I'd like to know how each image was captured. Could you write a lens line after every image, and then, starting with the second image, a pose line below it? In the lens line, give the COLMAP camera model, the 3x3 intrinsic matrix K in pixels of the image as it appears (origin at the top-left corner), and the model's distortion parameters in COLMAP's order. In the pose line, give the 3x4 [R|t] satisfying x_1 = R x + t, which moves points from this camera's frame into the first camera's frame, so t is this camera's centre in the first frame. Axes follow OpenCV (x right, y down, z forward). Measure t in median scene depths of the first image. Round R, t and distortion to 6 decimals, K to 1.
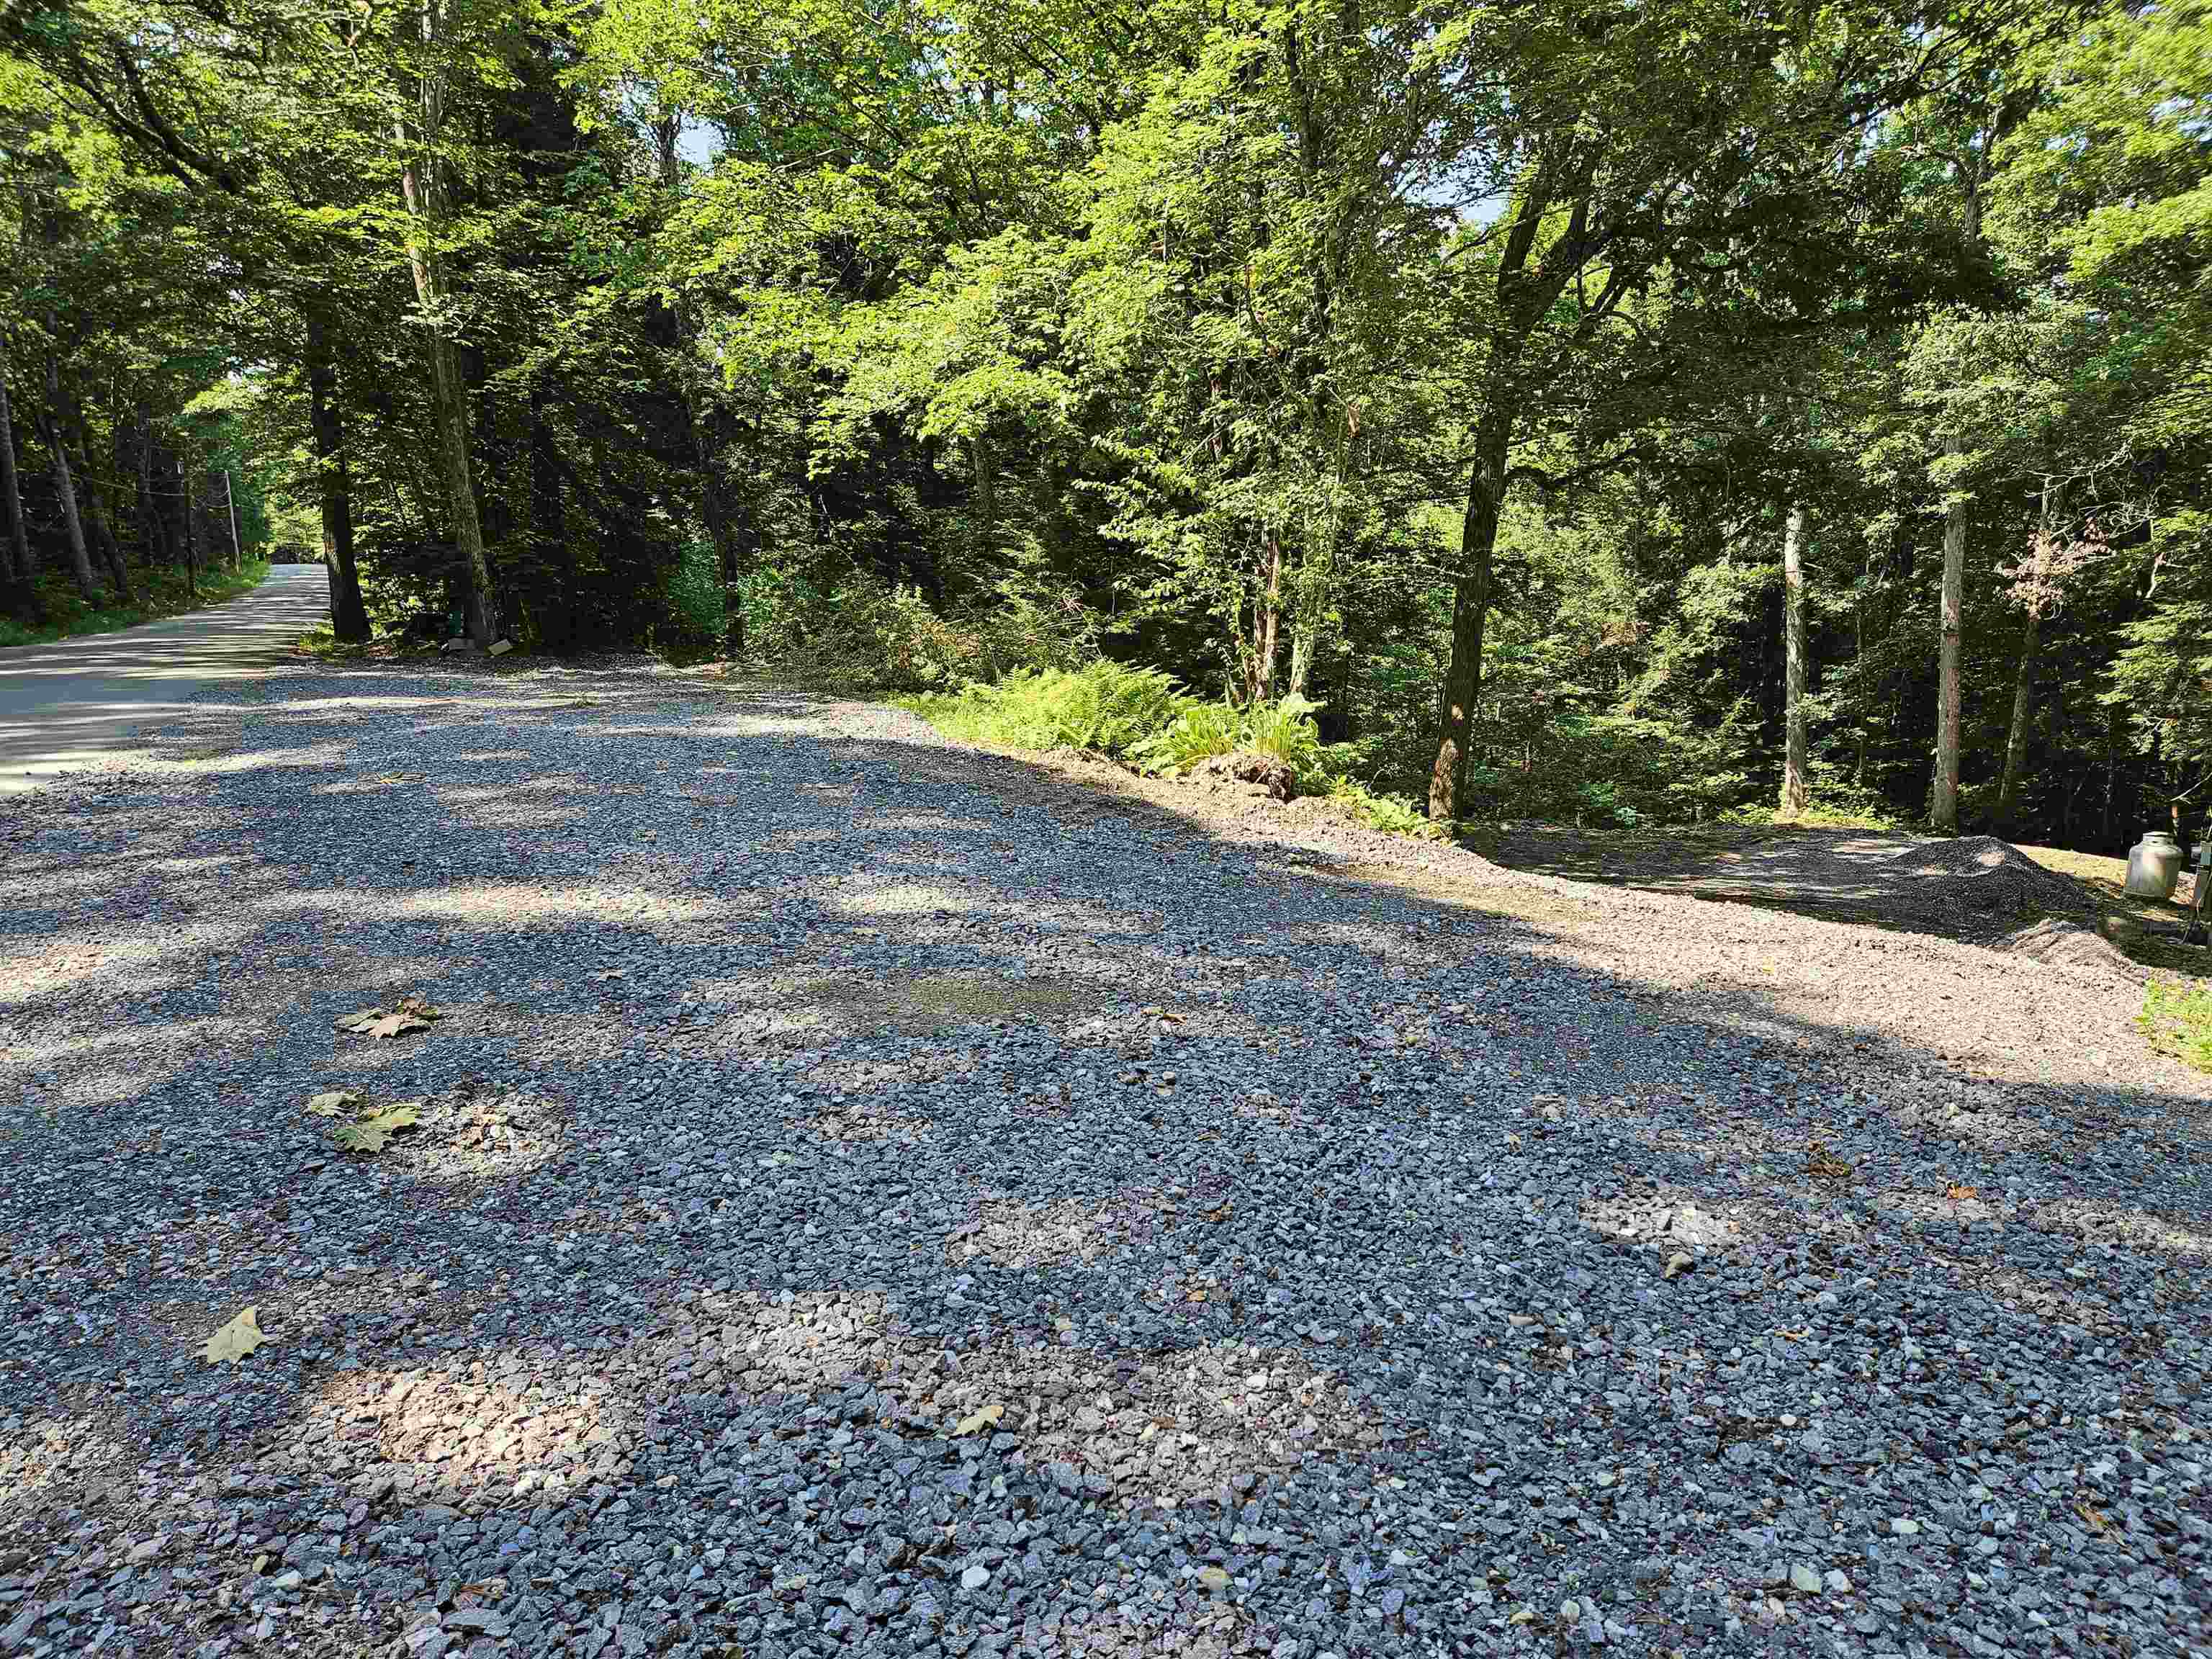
lens RADIAL K [[1496.1, 0, 1115.1], [0, 1496.1, 903.5], [0, 0, 1]] dist [0.085506, -0.076364]
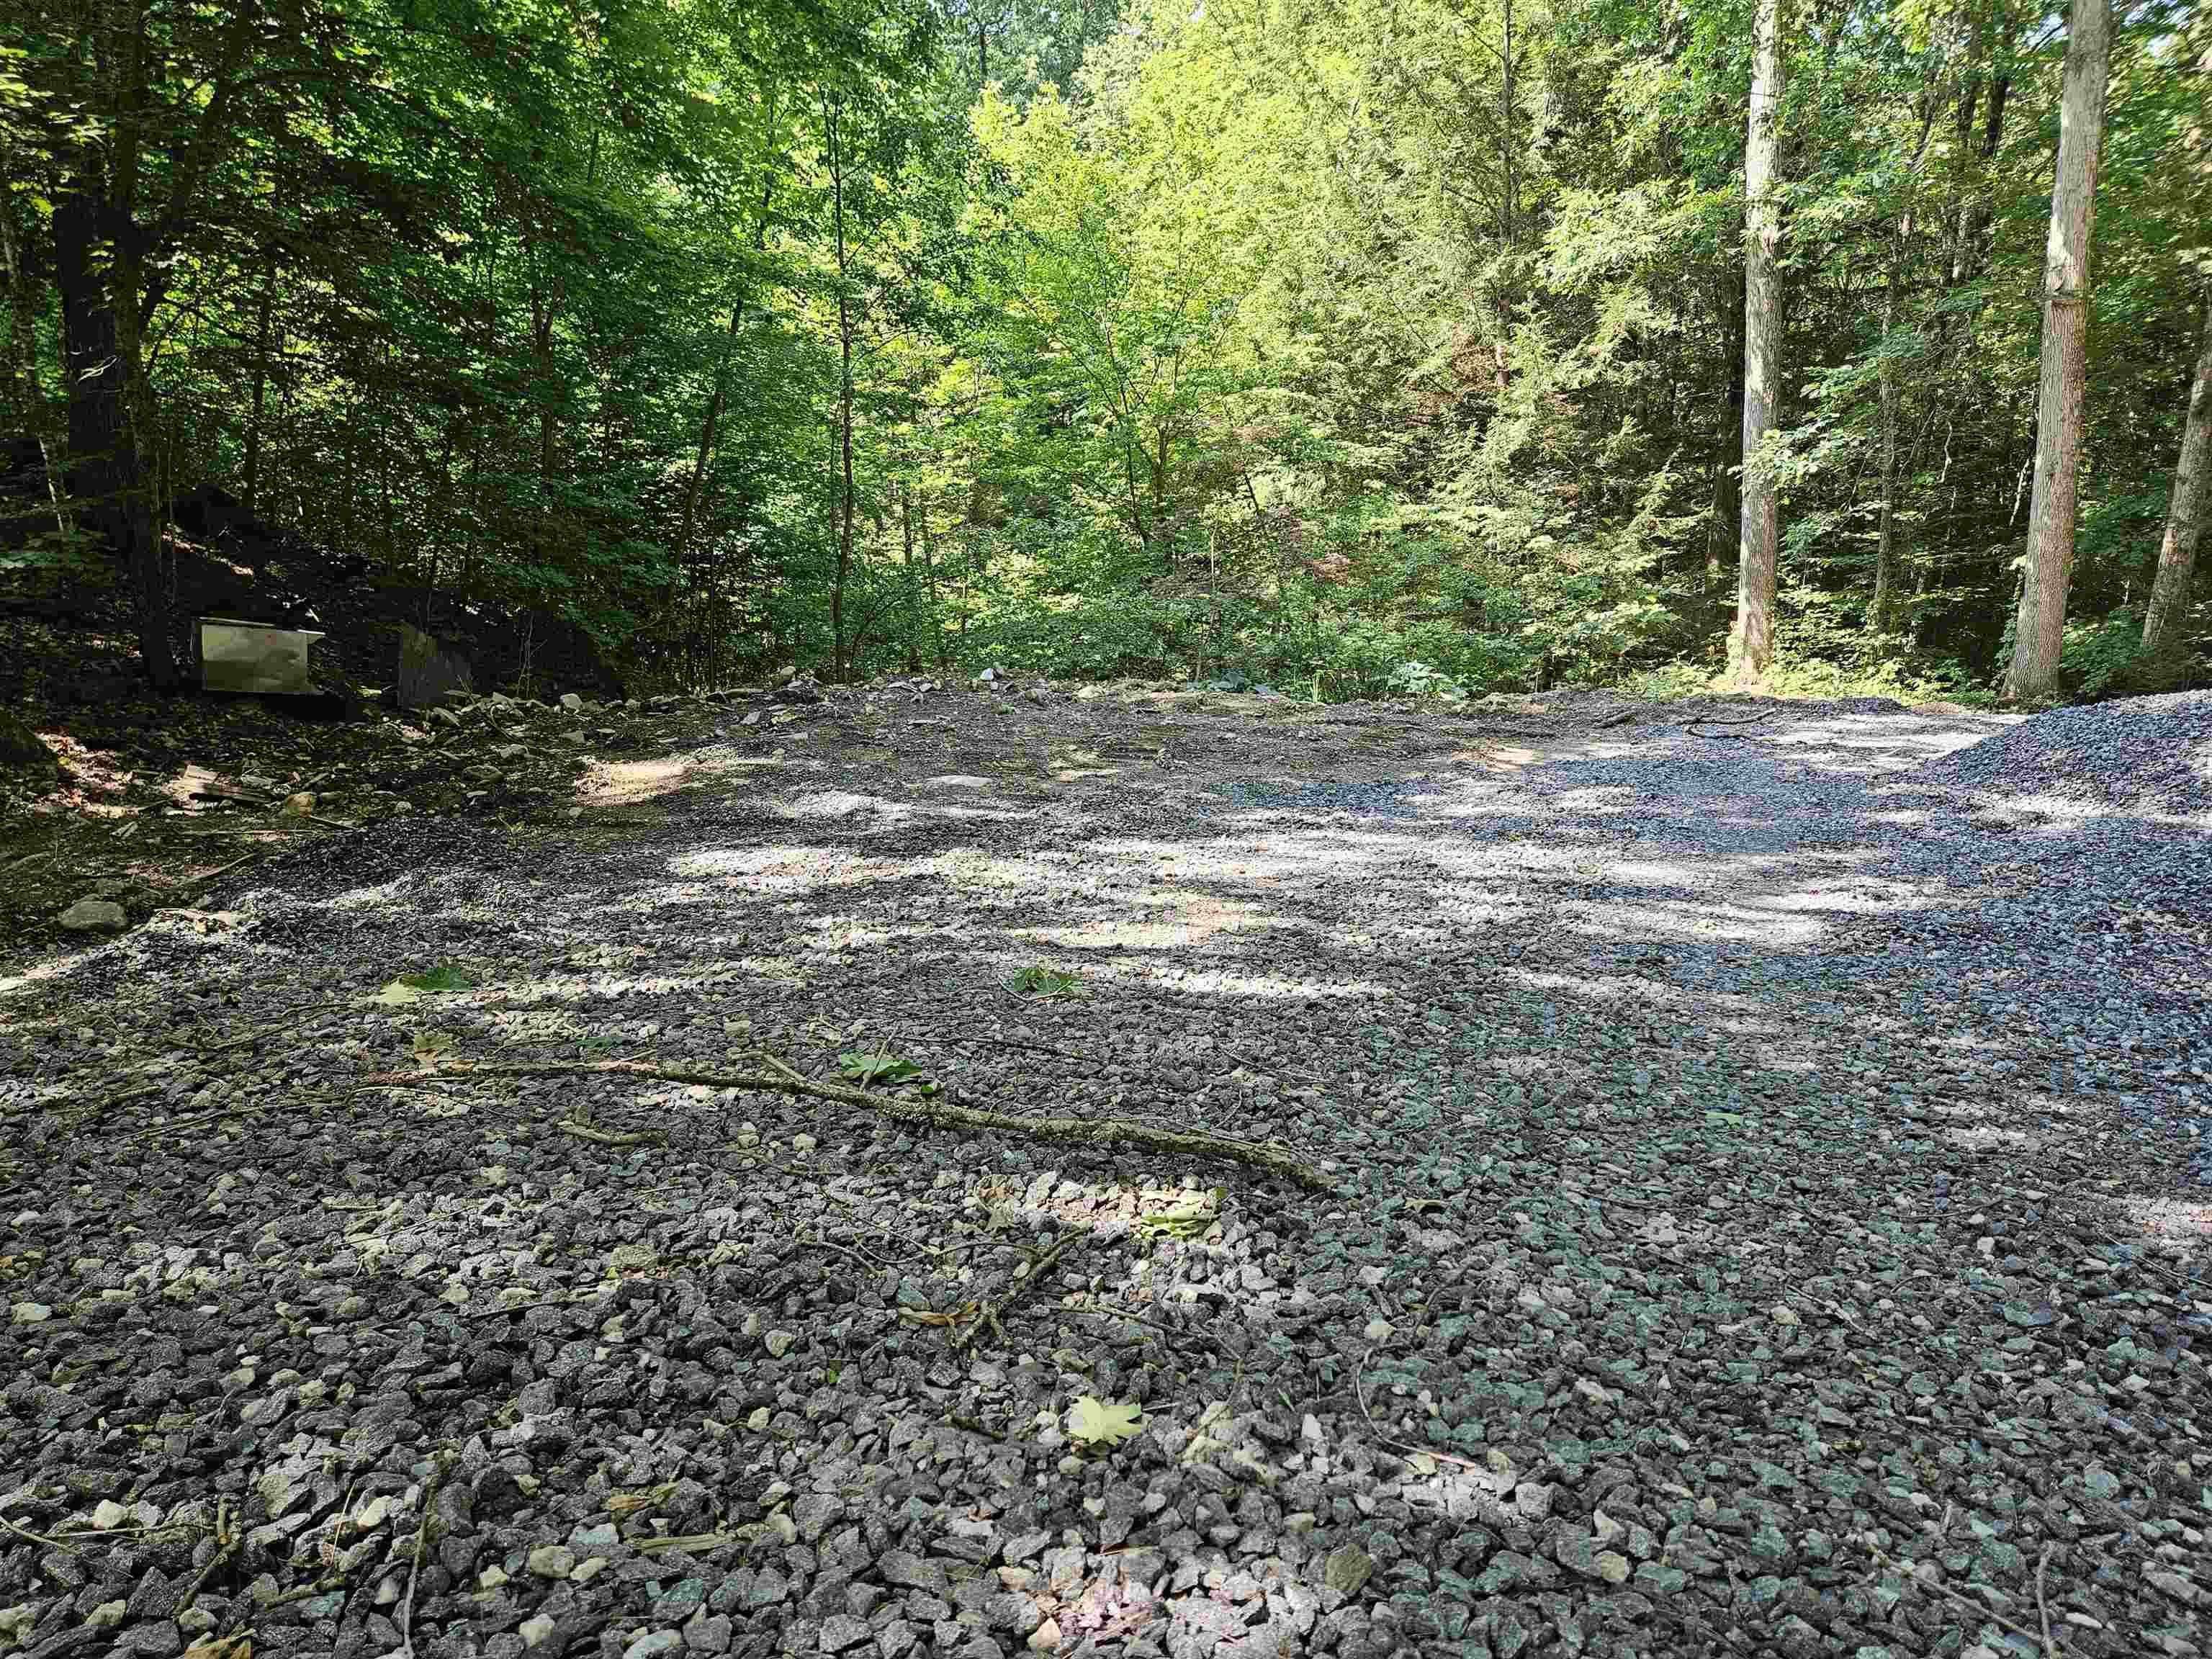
lens RADIAL K [[1495.0, 0, 1111.9], [0, 1495.0, 887.5], [0, 0, 1]] dist [0.083514, -0.076925]
pose [[0.999790, 0.005548, -0.019731, 0.243145], [-0.004427, 0.998400, 0.056372, -0.014599], [0.020012, -0.056273, 0.998215, 0.475789]]
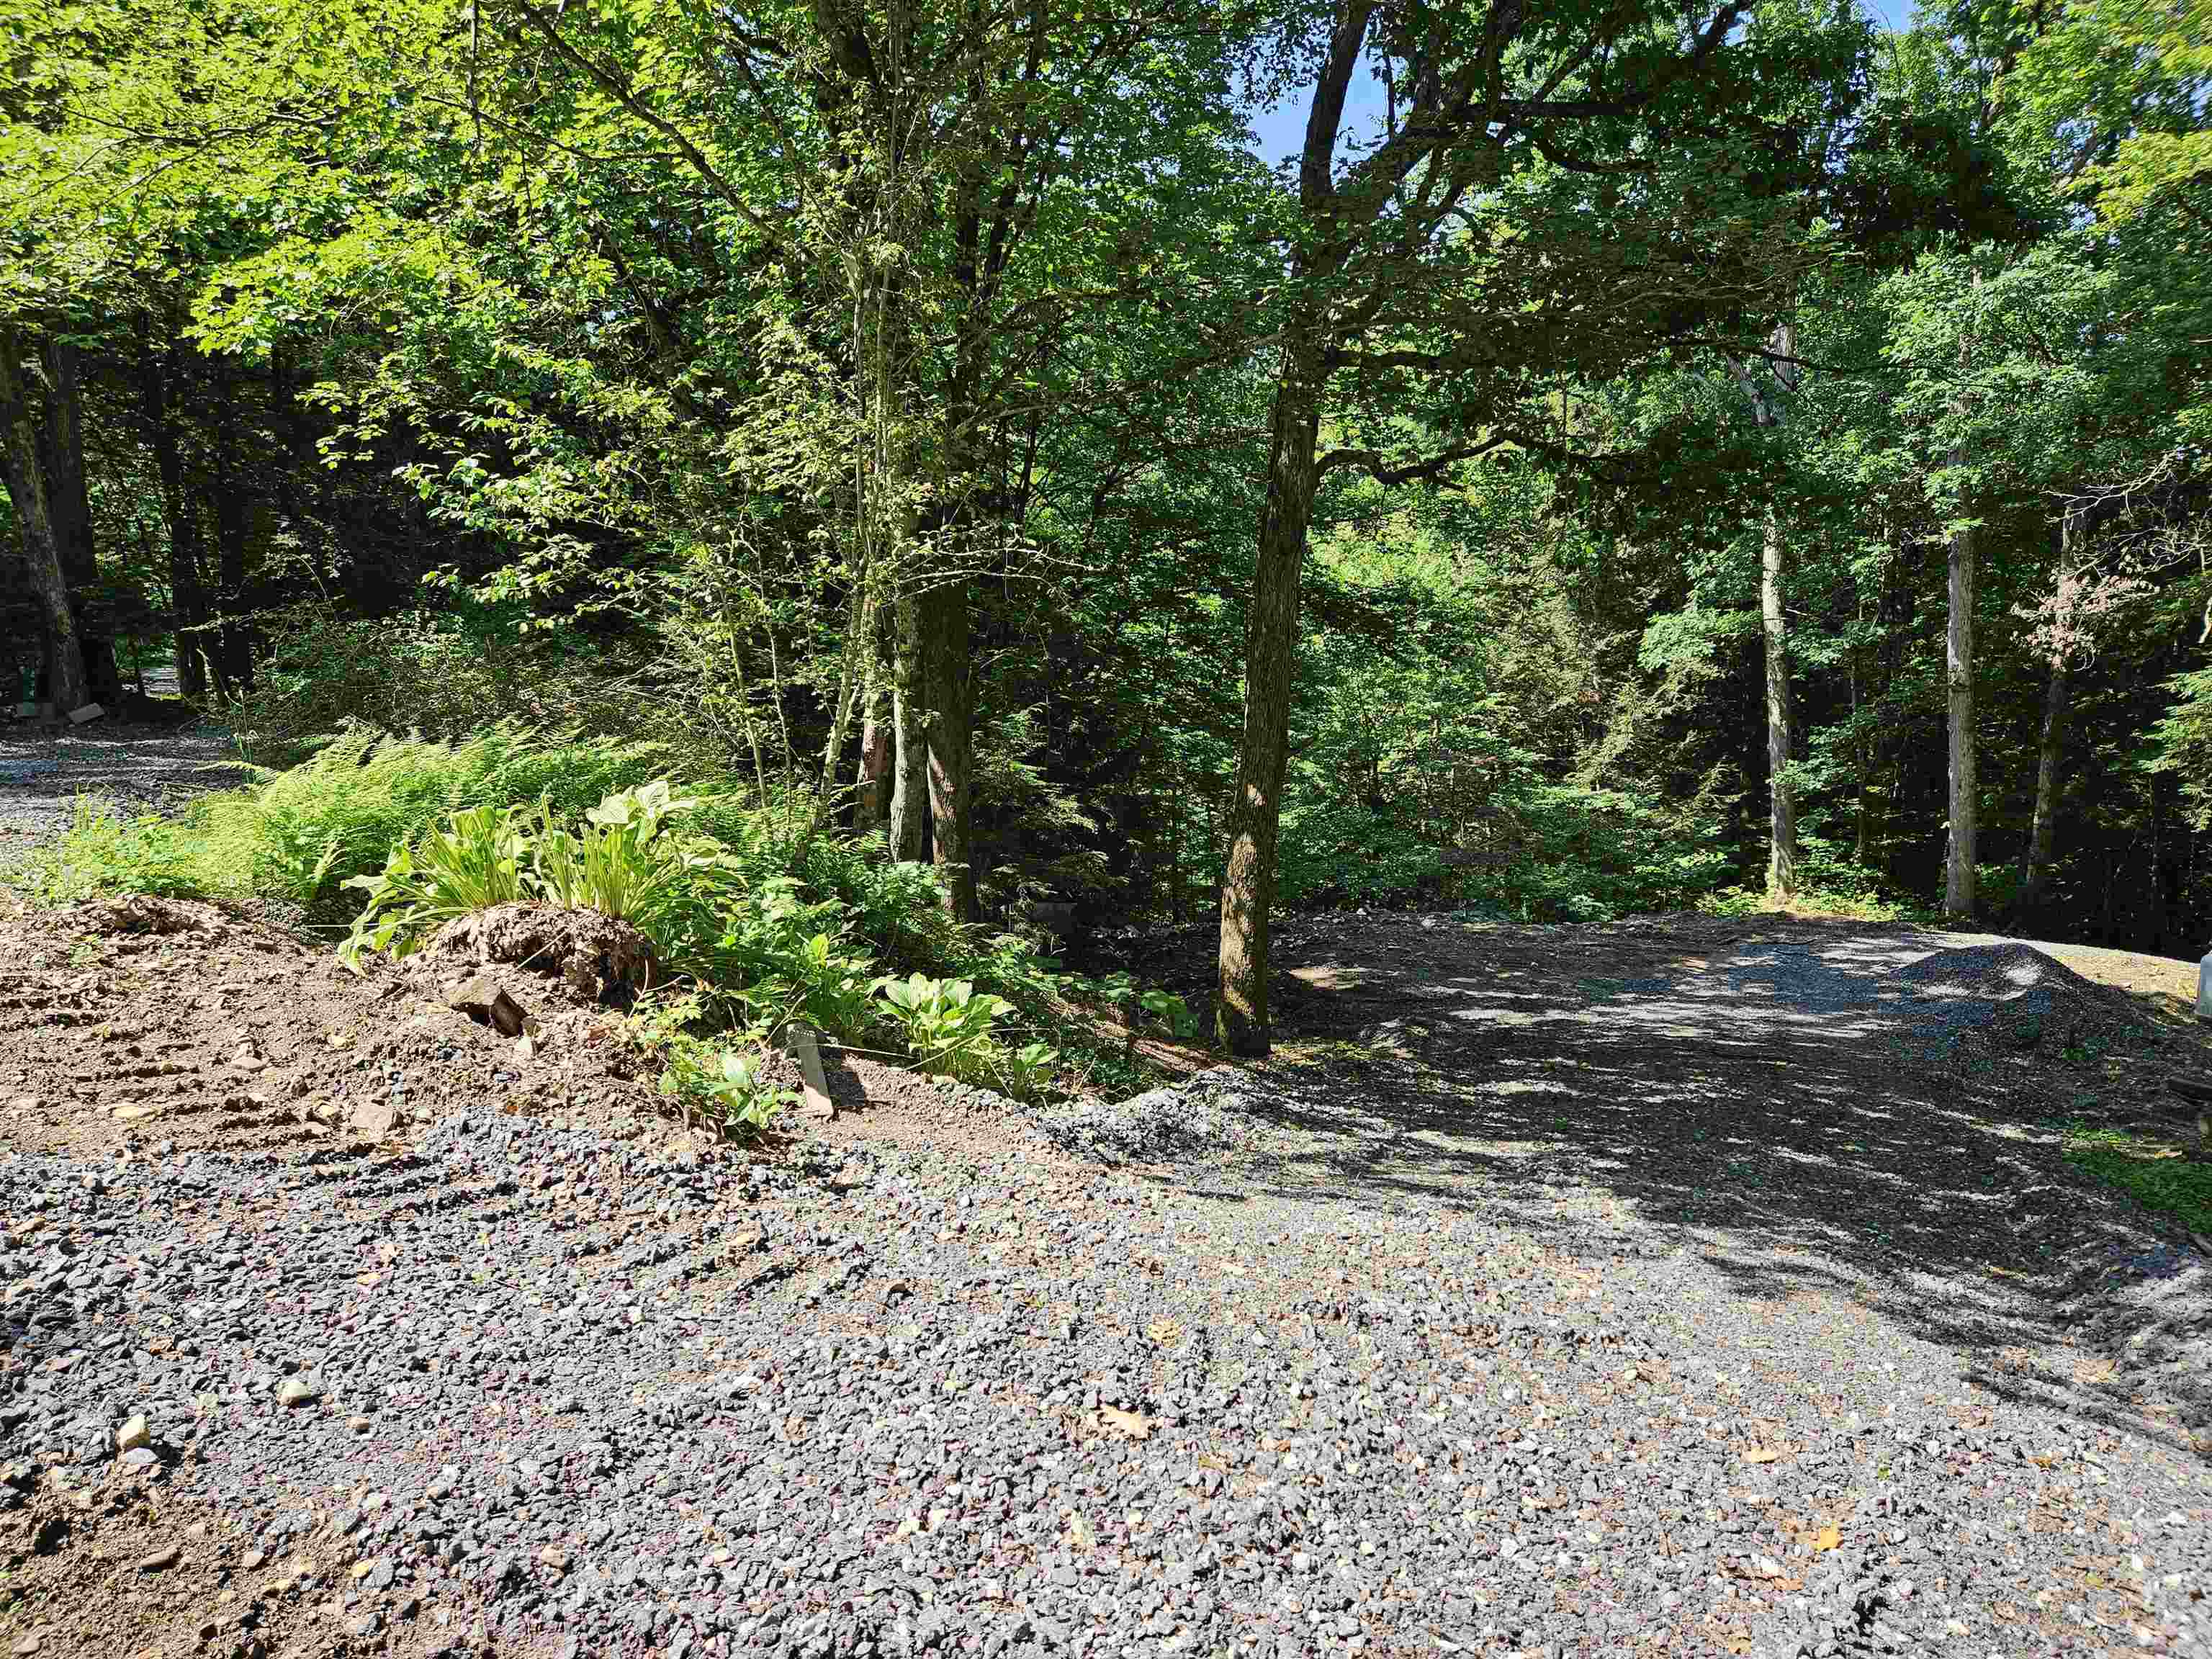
lens RADIAL K [[1495.0, 0, 1111.9], [0, 1495.0, 887.5], [0, 0, 1]] dist [0.083514, -0.076925]
pose [[0.999927, -0.005468, -0.010774, 0.083890], [0.004885, 0.998559, -0.053444, -0.023626], [0.011051, 0.053388, 0.998513, 0.153711]]
